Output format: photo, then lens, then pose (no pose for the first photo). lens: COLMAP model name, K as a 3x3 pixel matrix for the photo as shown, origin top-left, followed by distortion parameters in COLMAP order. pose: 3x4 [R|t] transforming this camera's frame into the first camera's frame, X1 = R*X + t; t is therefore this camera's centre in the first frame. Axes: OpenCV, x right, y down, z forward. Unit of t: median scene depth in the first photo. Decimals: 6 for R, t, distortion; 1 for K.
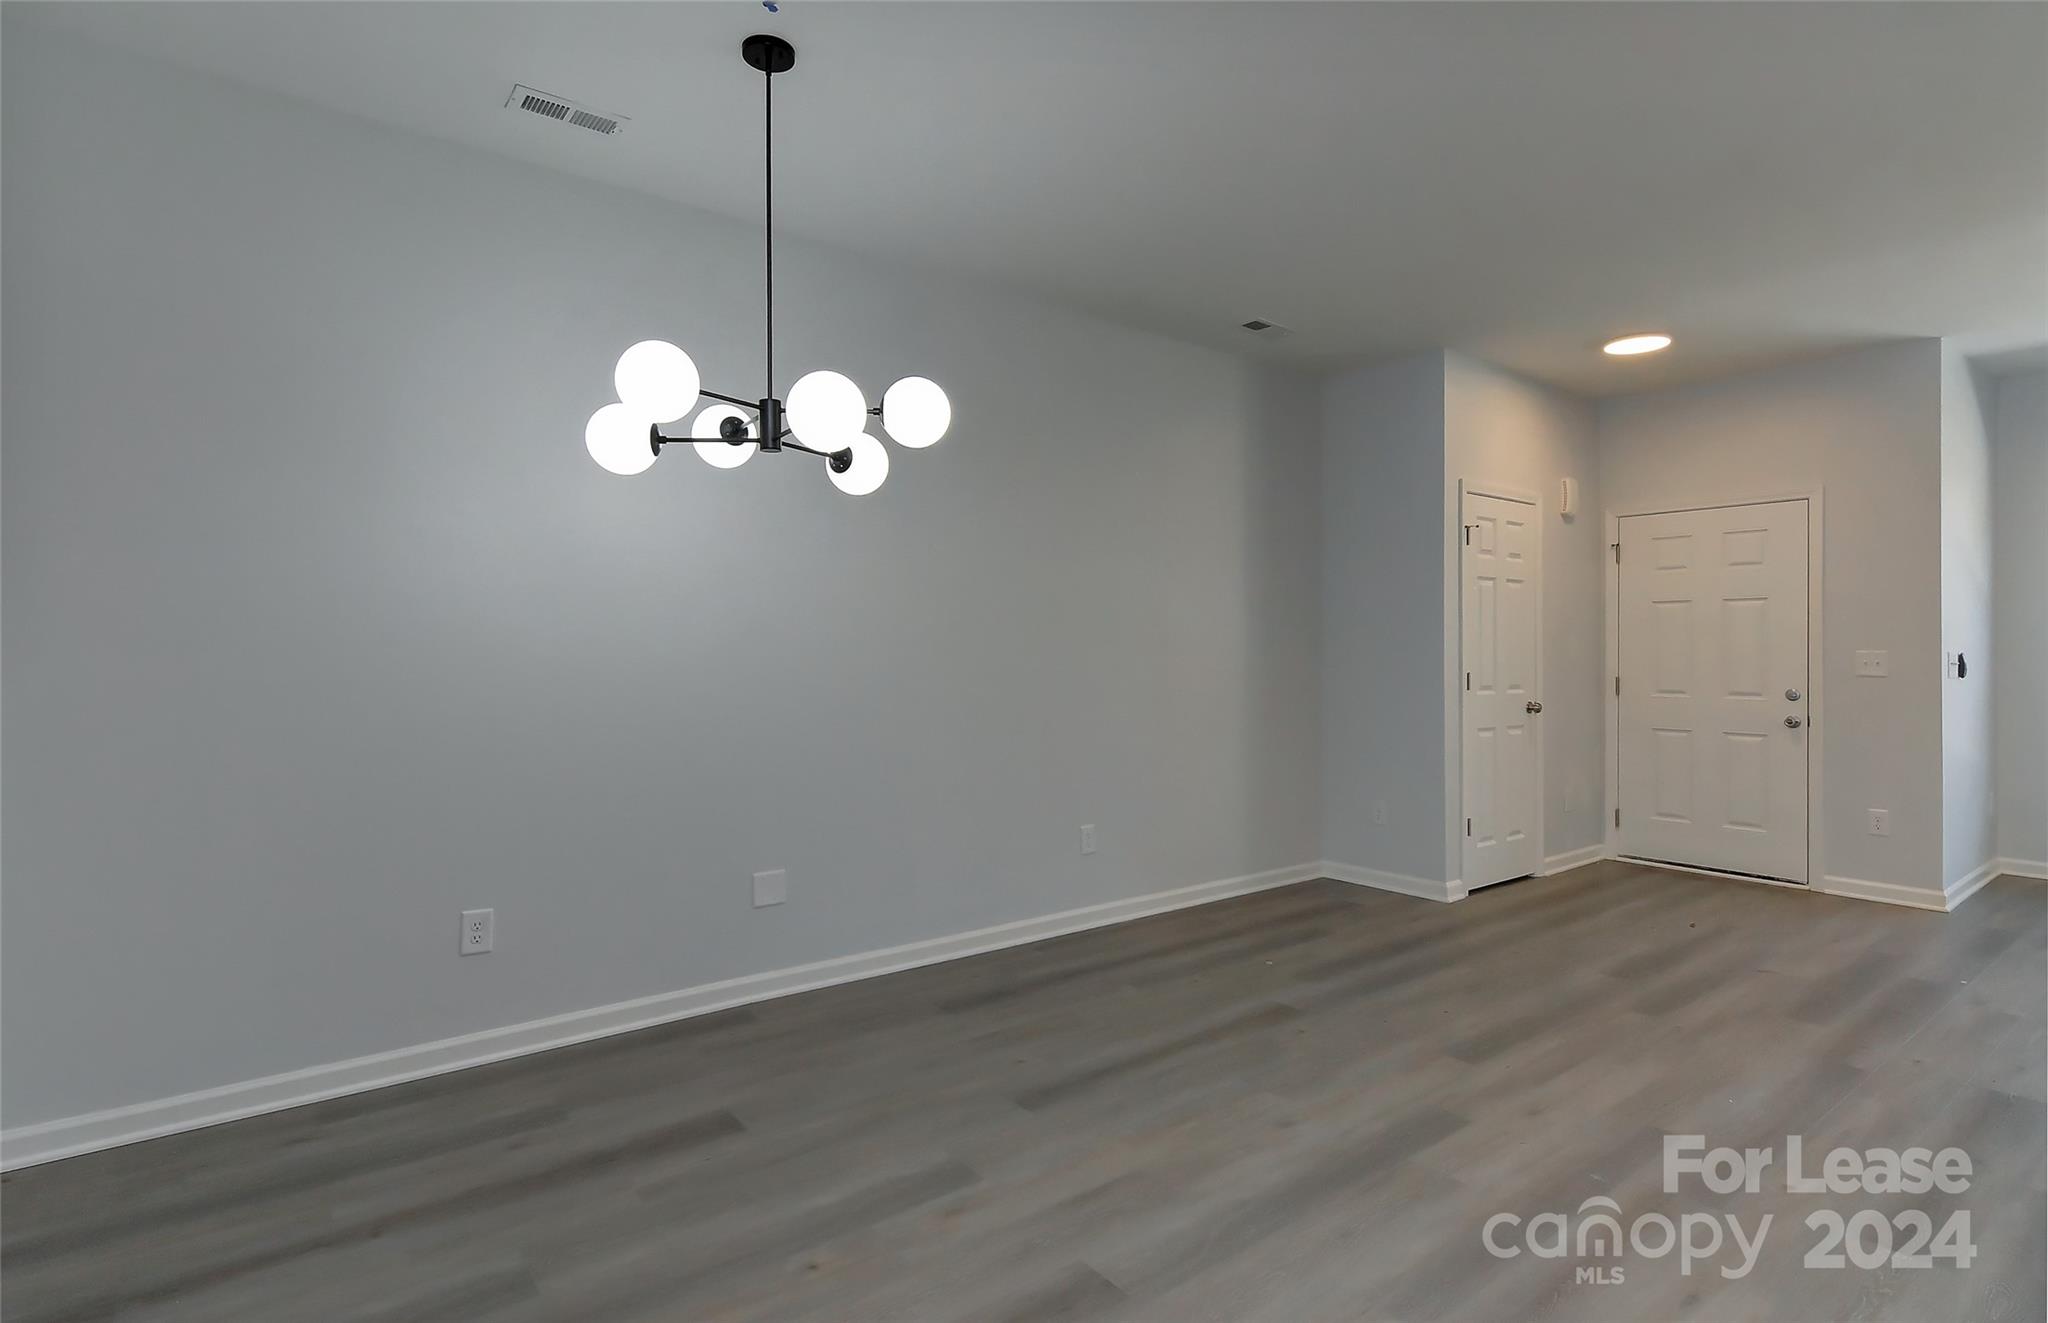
lens RADIAL K [[994.9, 0, 1002.9], [0, 994.9, 649.0], [0, 0, 1]] dist [0.001210, 0.000269]
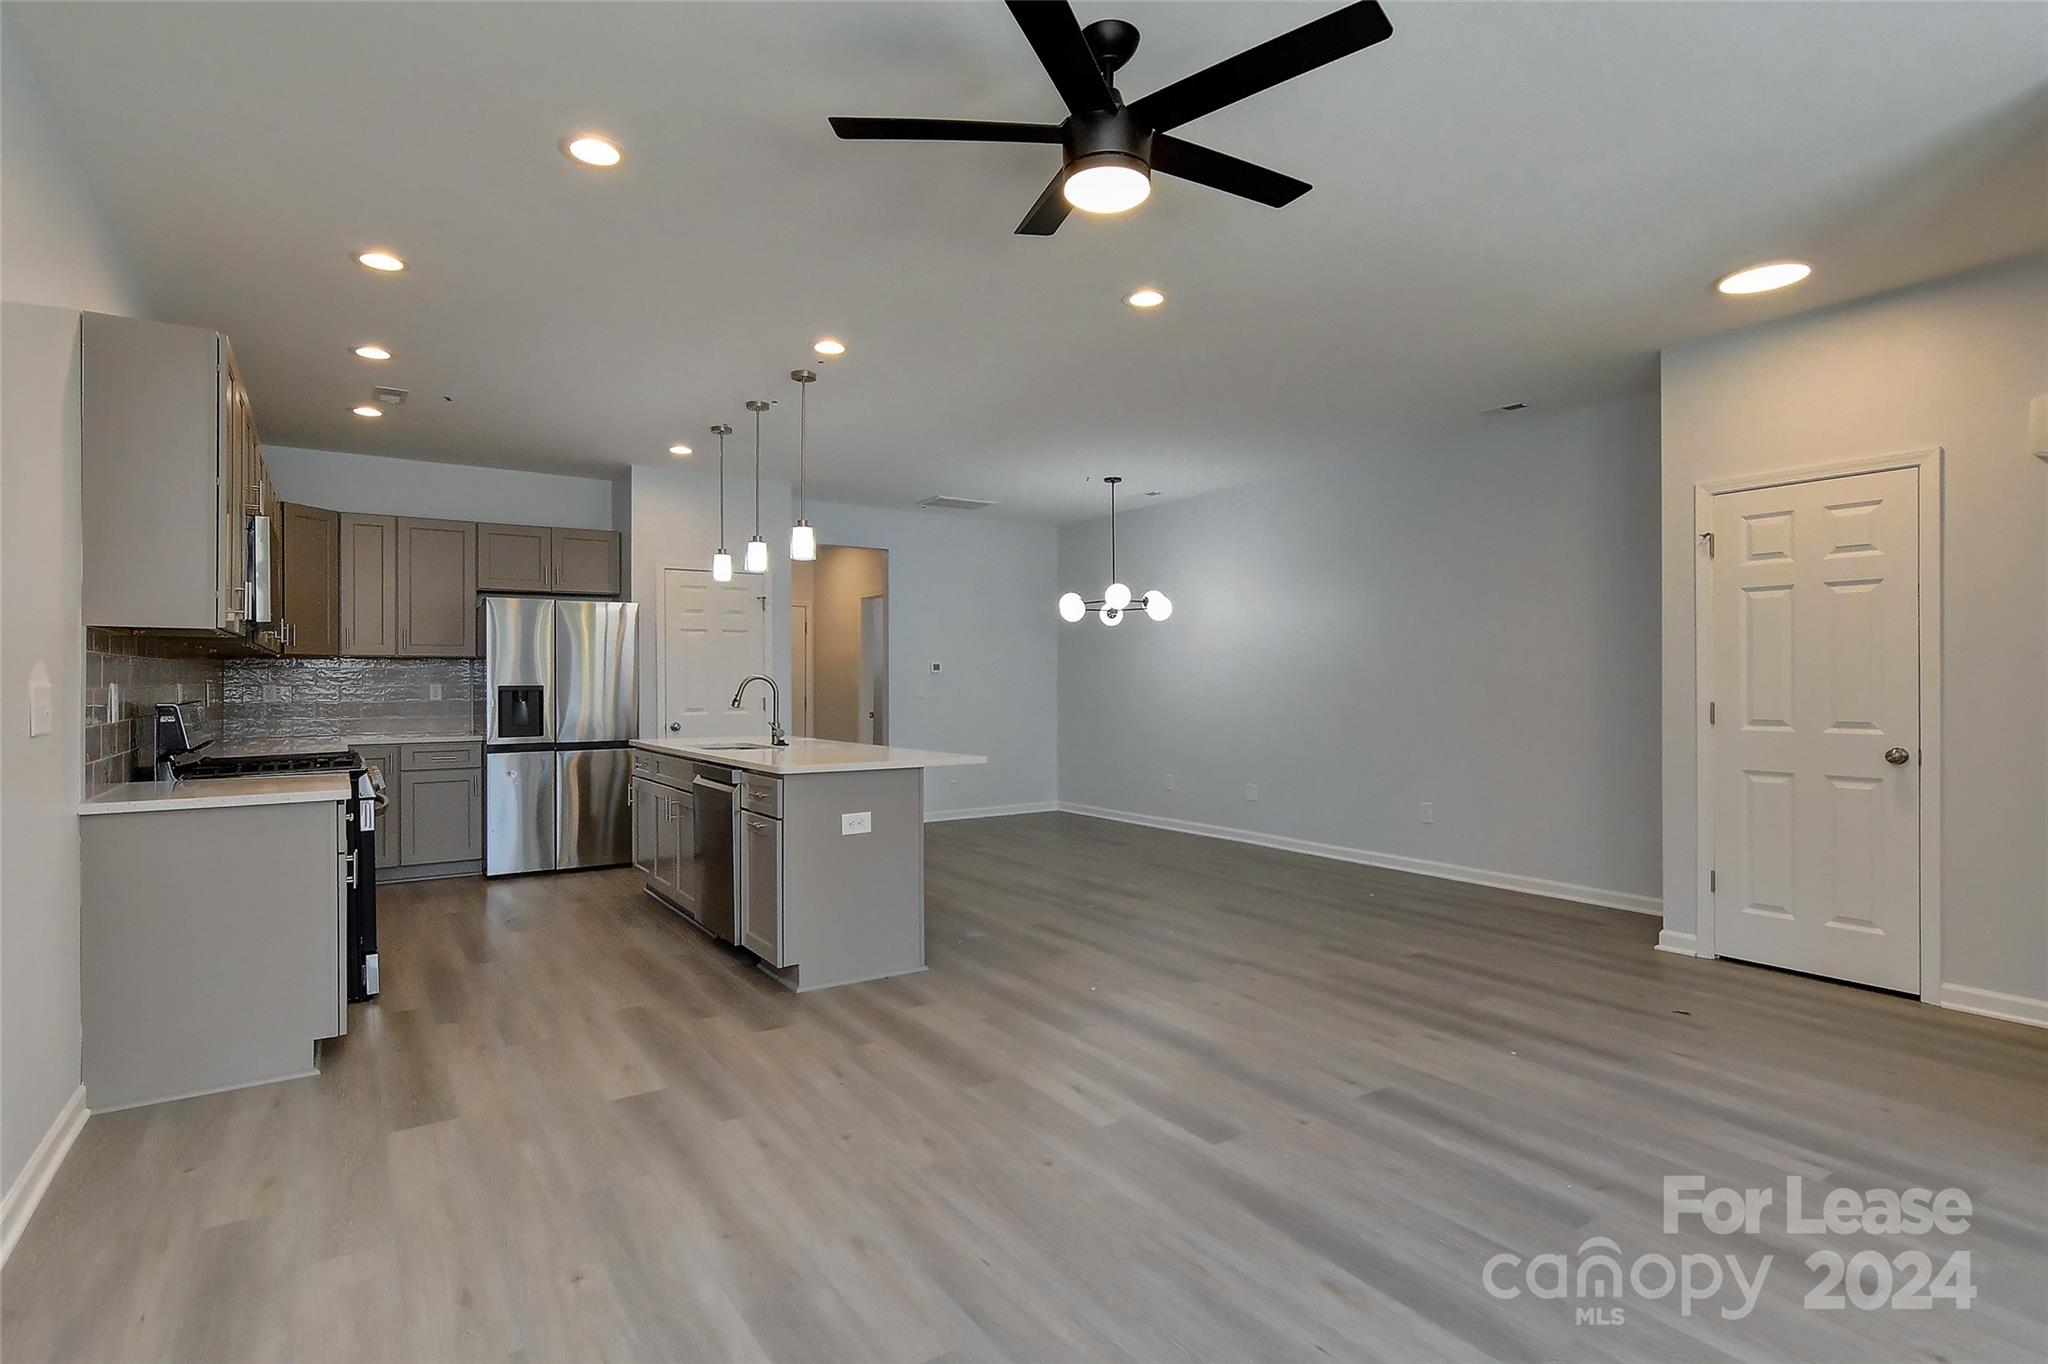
lens RADIAL K [[1016.0, 0, 1033.2], [0, 1016.0, 678.5], [0, 0, 1]] dist [0.004449, -0.000044]
pose [[-0.046293, -0.003085, -0.998923, 1.512745], [0.007949, 0.999962, -0.003457, 0.001341], [0.998896, -0.008100, -0.046267, 0.495109]]
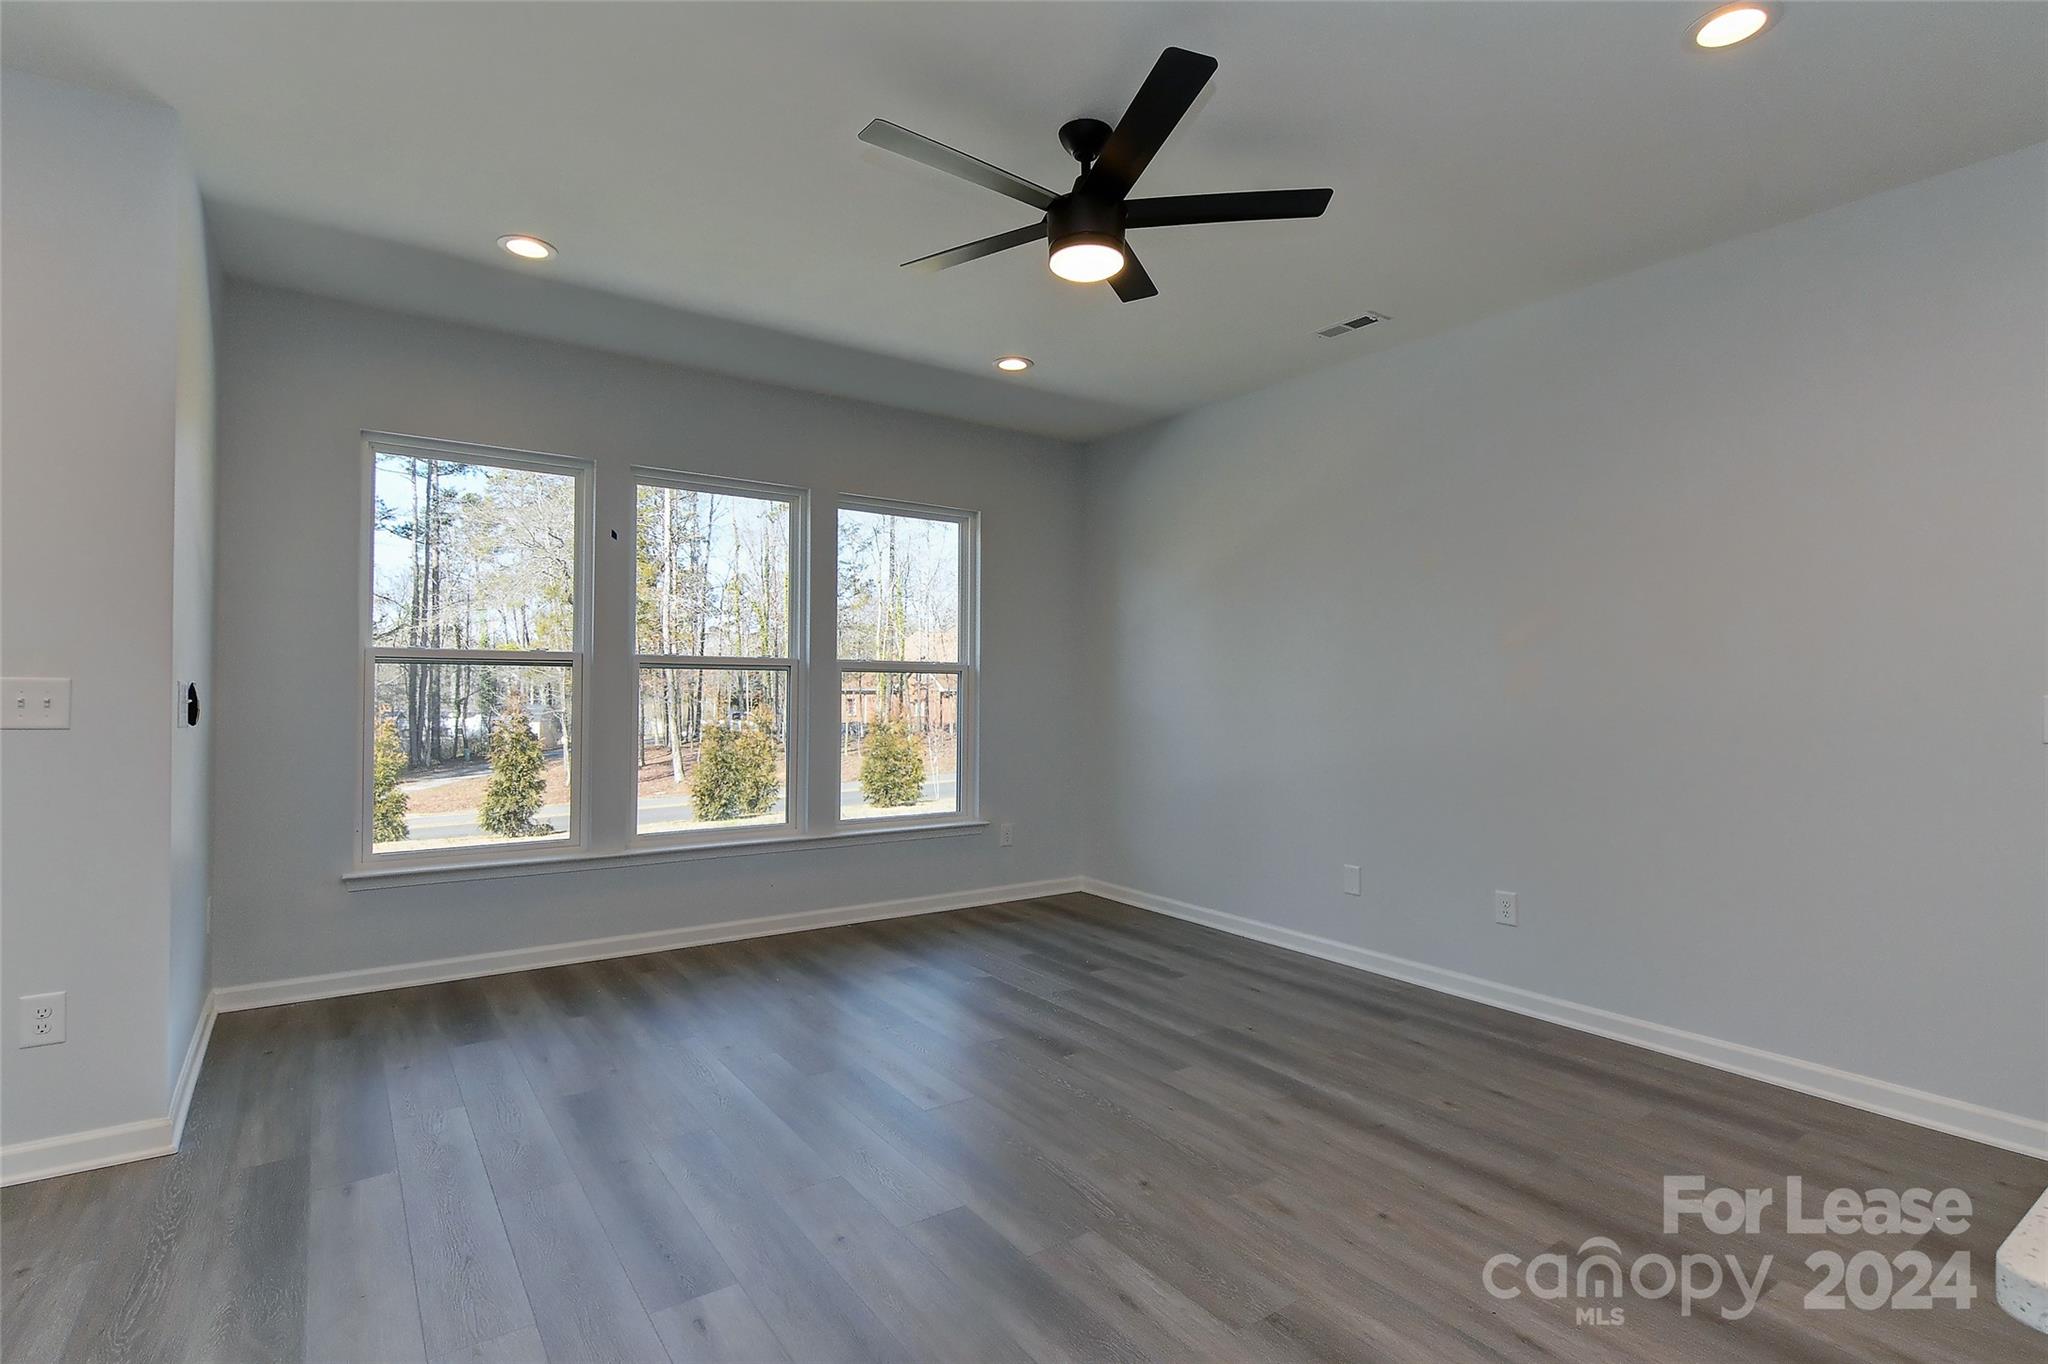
lens RADIAL K [[991.1, 0, 1020.9], [0, 991.1, 679.7], [0, 0, 1]] dist [0.003665, 0.000468]
pose [[0.029981, 0.009581, 0.999505, 0.417762], [-0.011888, 0.999887, -0.009228, 0.001195], [-0.999480, -0.011606, 0.030092, 0.528439]]
